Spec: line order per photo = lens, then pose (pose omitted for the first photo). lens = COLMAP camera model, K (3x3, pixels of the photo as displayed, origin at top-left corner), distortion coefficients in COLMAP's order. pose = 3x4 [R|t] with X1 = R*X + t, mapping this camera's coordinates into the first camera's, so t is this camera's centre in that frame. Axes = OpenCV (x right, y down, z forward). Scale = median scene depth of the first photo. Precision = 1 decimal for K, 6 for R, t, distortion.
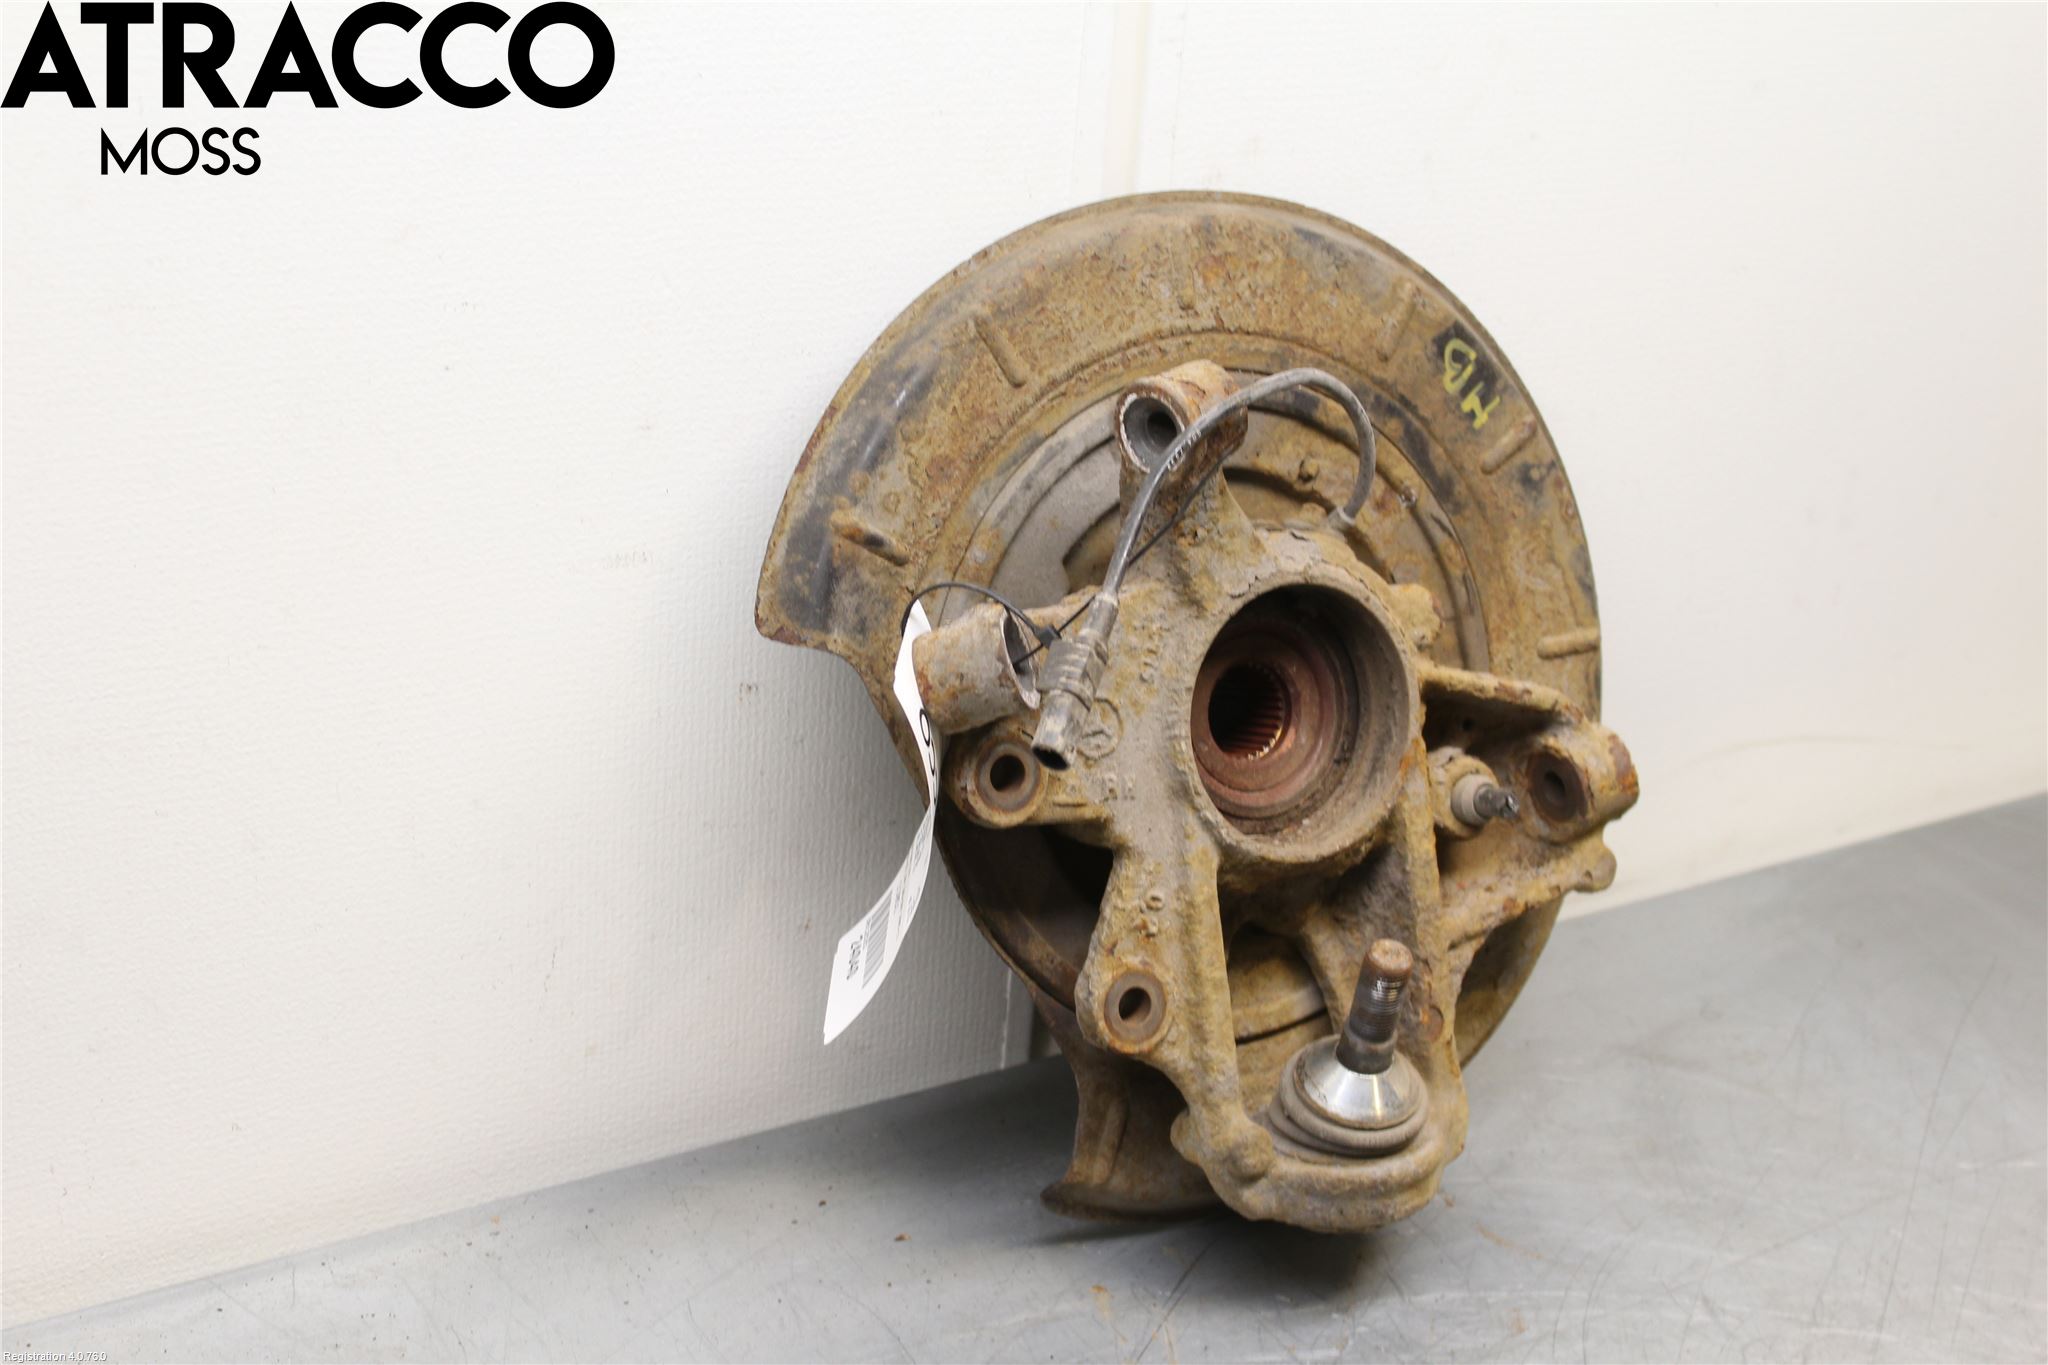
lens RADIAL K [[3098.6, 0, 1031.5], [0, 3098.6, 680.8], [0, 0, 1]] dist [-0.056081, 0.000000]
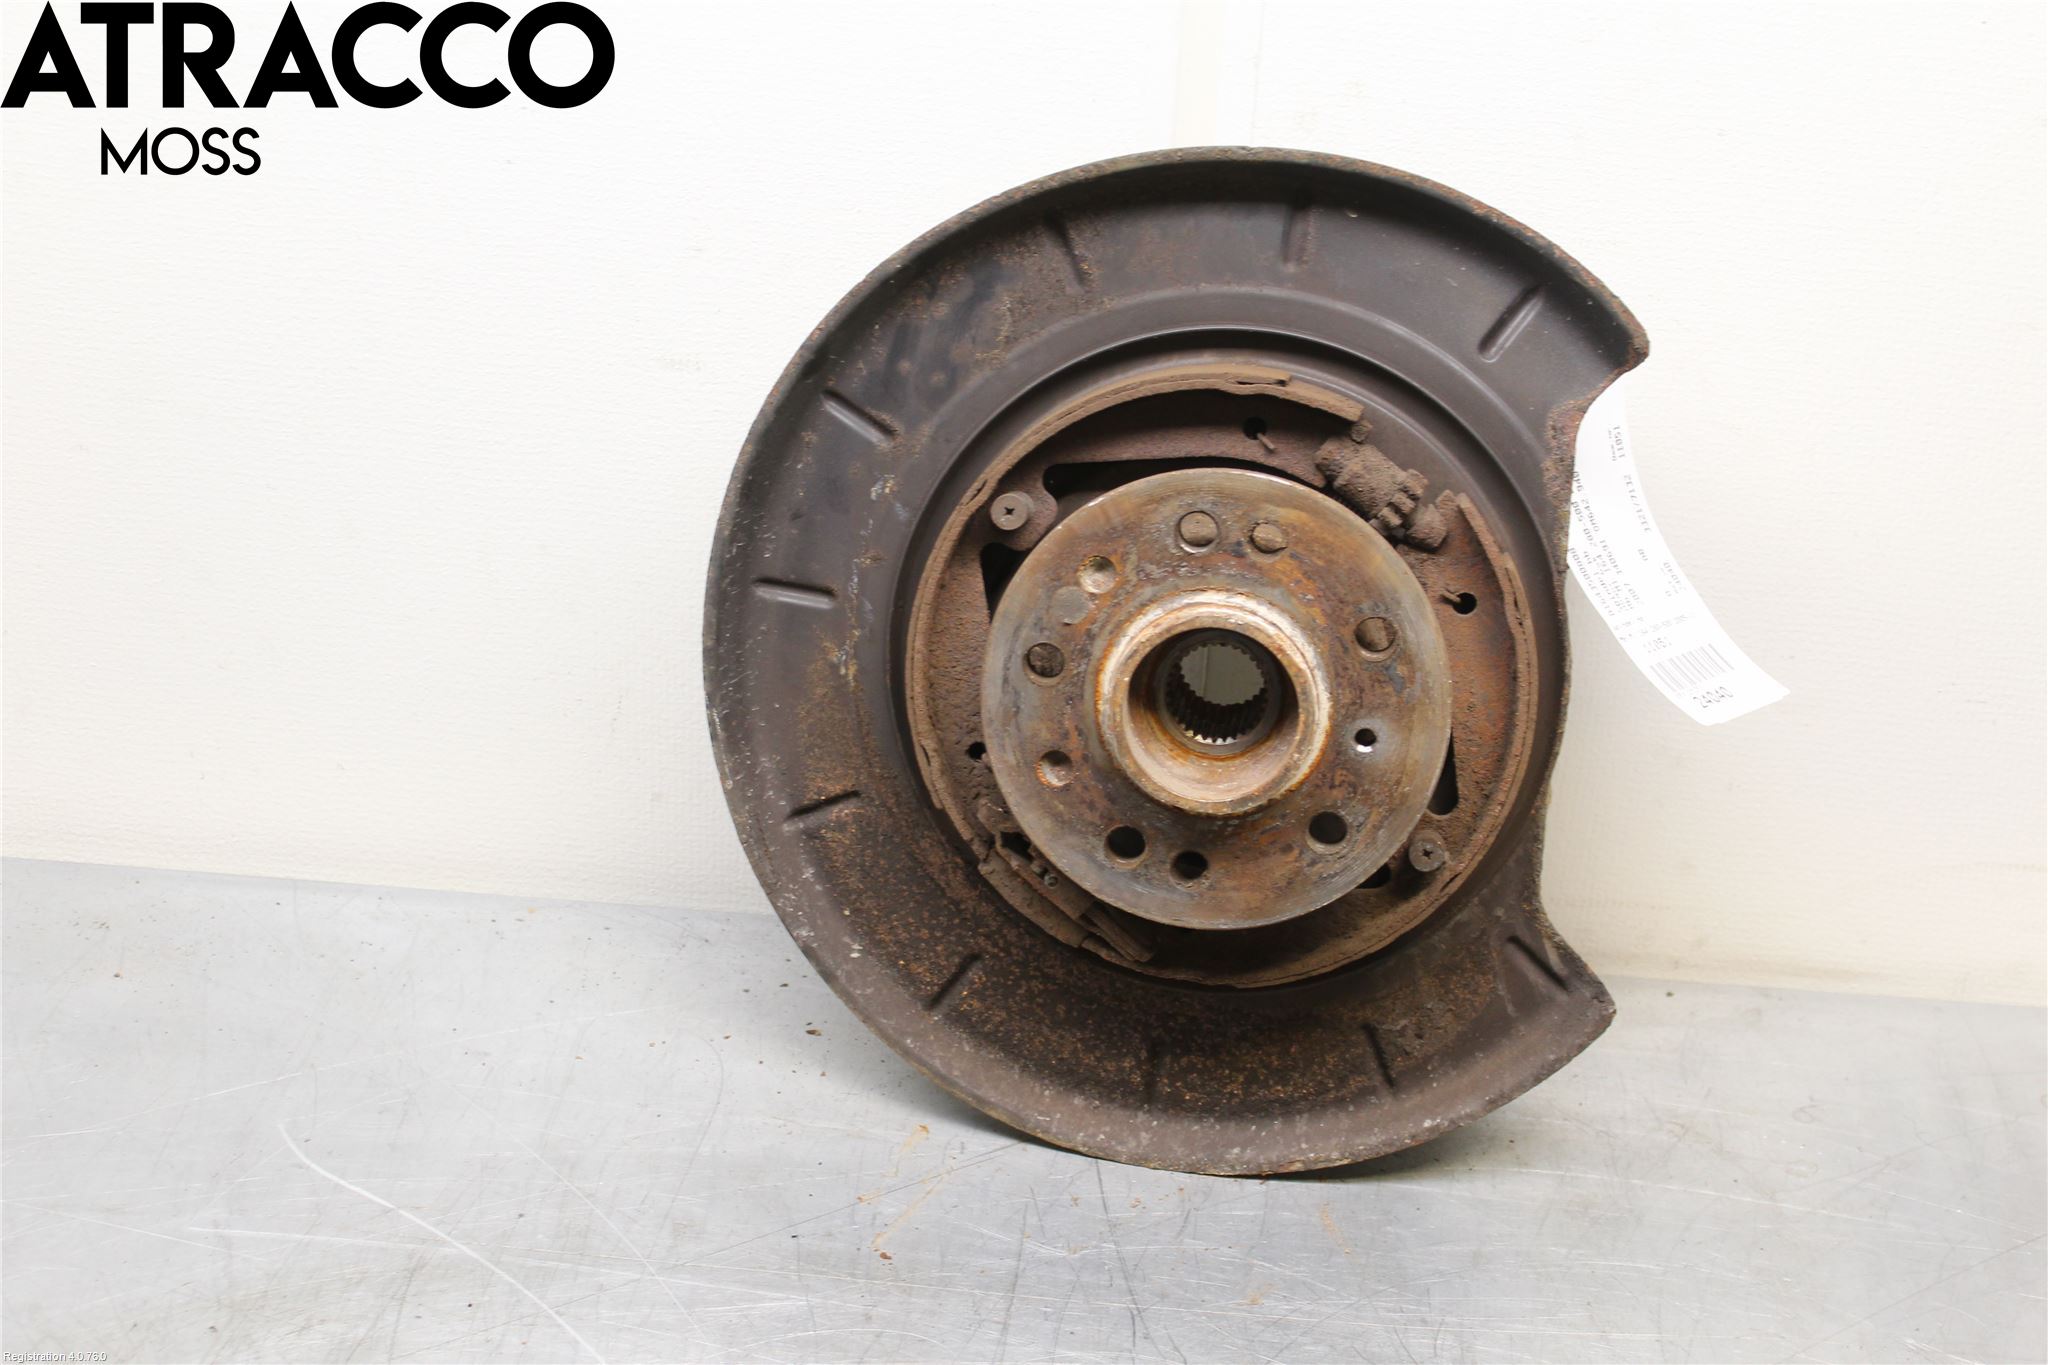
lens RADIAL K [[2885.6, 0, 1039.0], [0, 2885.6, 690.8], [0, 0, 1]] dist [-0.052996, 0.000000]
pose [[0.824335, 0.238348, -0.513480, 0.514341], [-0.231505, 0.969666, 0.078445, -0.034475], [0.516601, 0.054208, 0.854508, 0.166275]]
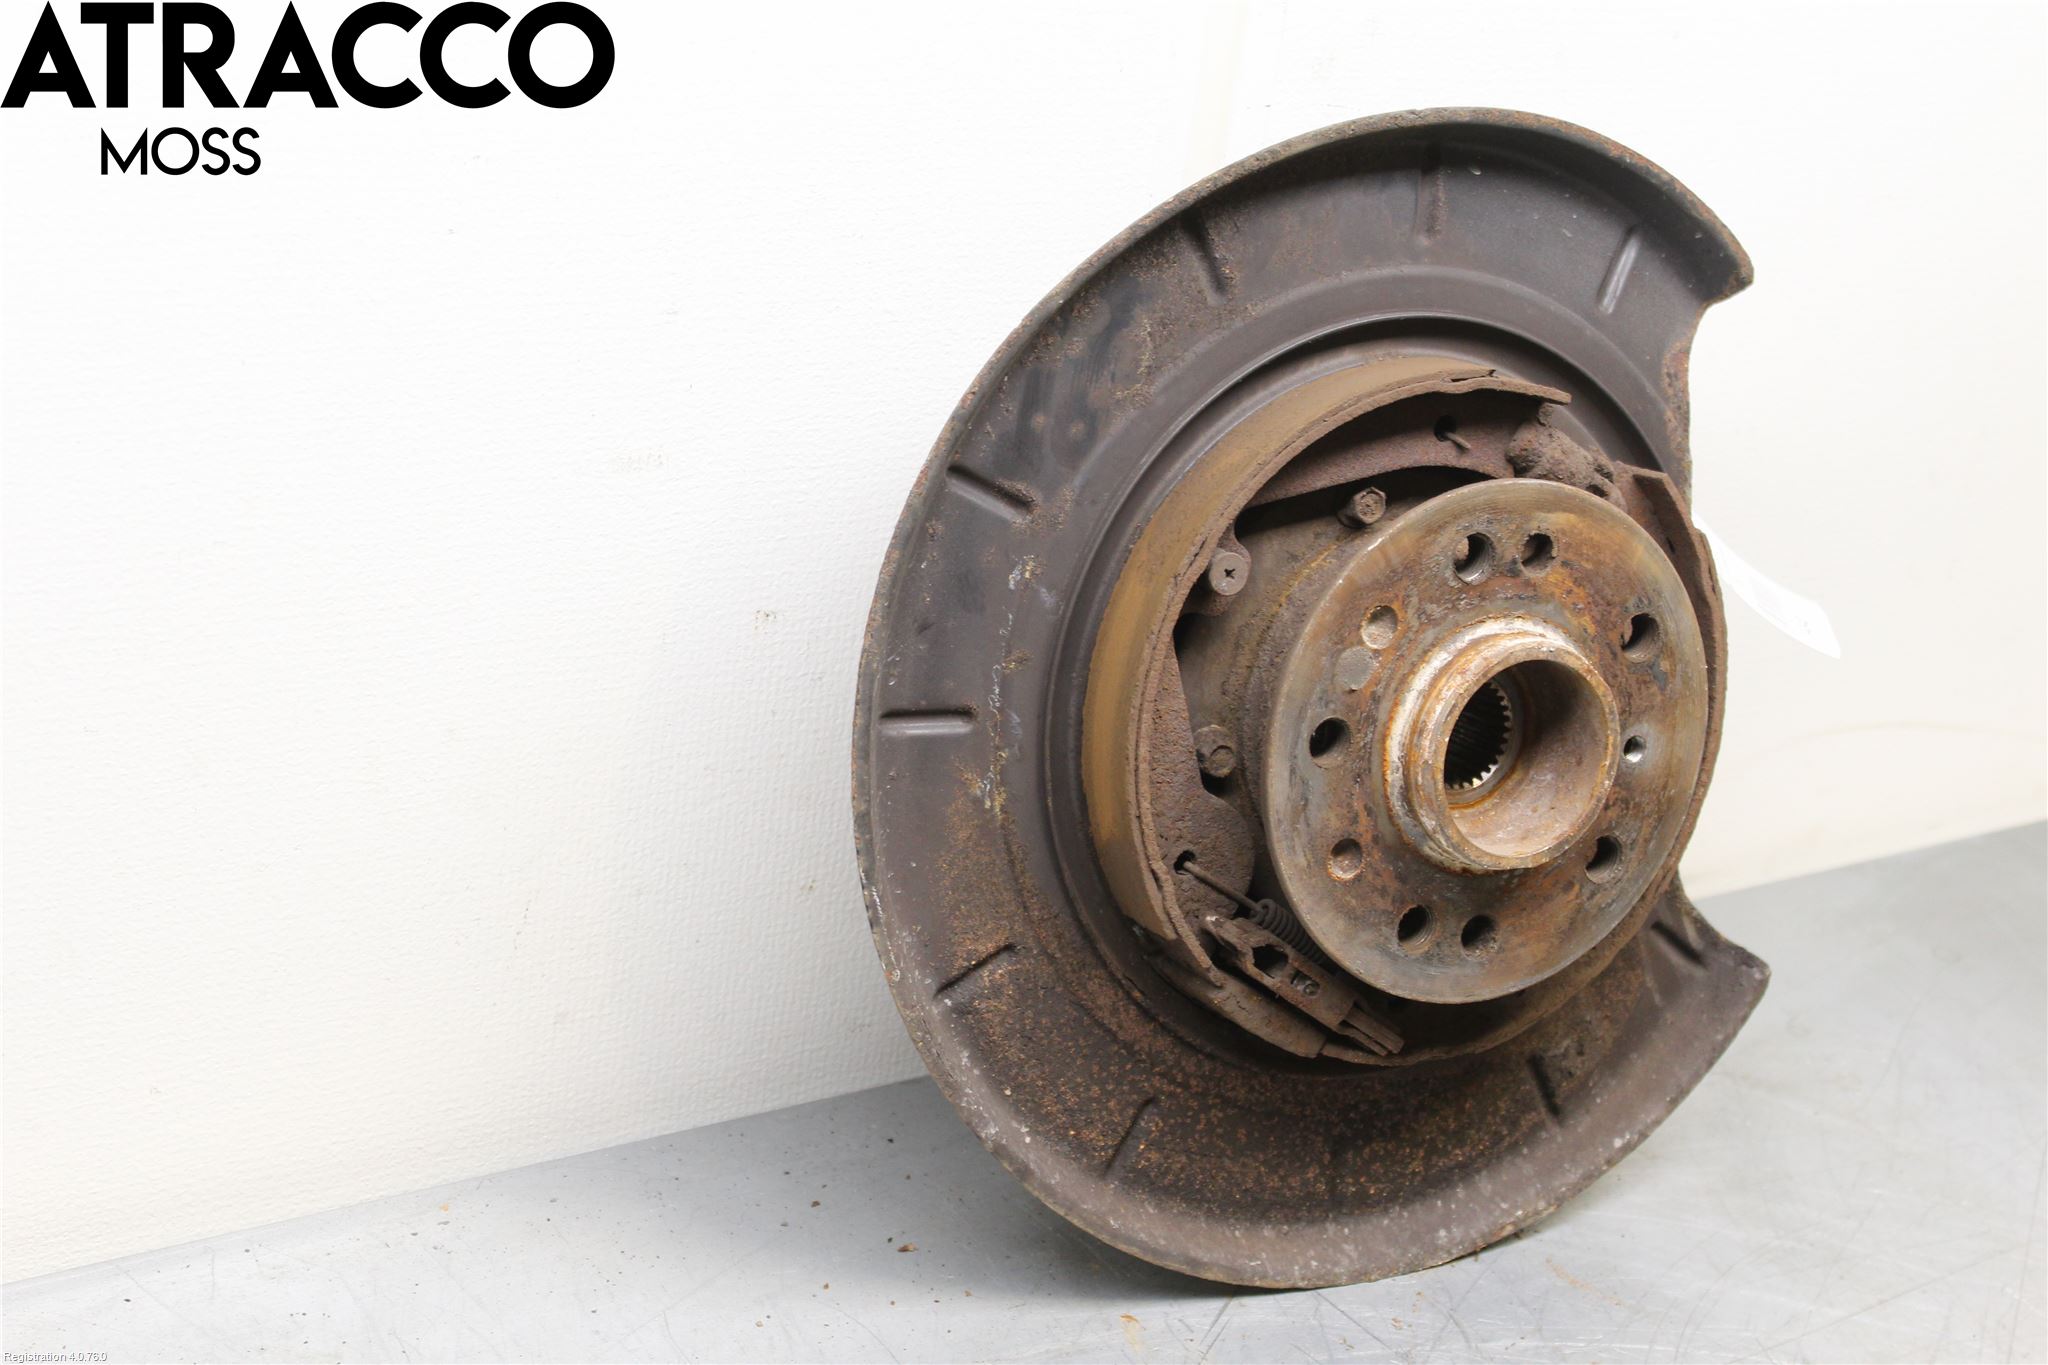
lens RADIAL K [[3266.9, 0, 1014.9], [0, 3266.9, 685.6], [0, 0, 1]] dist [-0.036010, 0.000000]
pose [[0.998215, 0.053249, 0.027050, -0.044533], [-0.054062, 0.998079, 0.030257, -0.009572], [-0.025387, -0.031665, 0.999176, 0.075961]]
